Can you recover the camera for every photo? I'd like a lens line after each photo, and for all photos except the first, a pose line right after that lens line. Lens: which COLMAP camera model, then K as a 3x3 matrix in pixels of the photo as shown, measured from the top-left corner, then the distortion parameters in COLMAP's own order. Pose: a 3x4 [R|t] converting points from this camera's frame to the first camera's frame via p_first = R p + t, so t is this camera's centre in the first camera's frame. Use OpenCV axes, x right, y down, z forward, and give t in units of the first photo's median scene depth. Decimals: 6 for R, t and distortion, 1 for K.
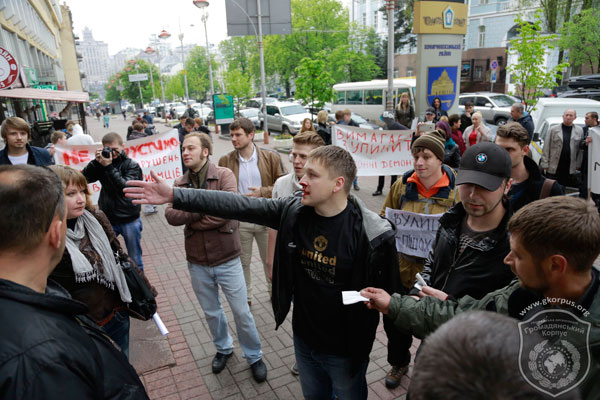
lens RADIAL K [[407.8, 0, 300.0], [0, 407.8, 200.0], [0, 0, 1]] dist [-0.102194, 0.063290]
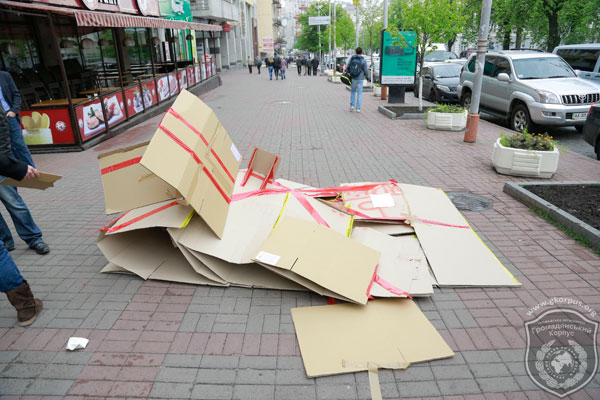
lens RADIAL K [[407.8, 0, 300.0], [0, 407.8, 200.0], [0, 0, 1]] dist [-0.102194, 0.063290]
pose [[0.892226, 0.194057, -0.407768, -0.022378], [-0.153992, 0.979584, 0.129238, -0.040344], [0.424522, -0.052516, 0.903893, 0.208874]]
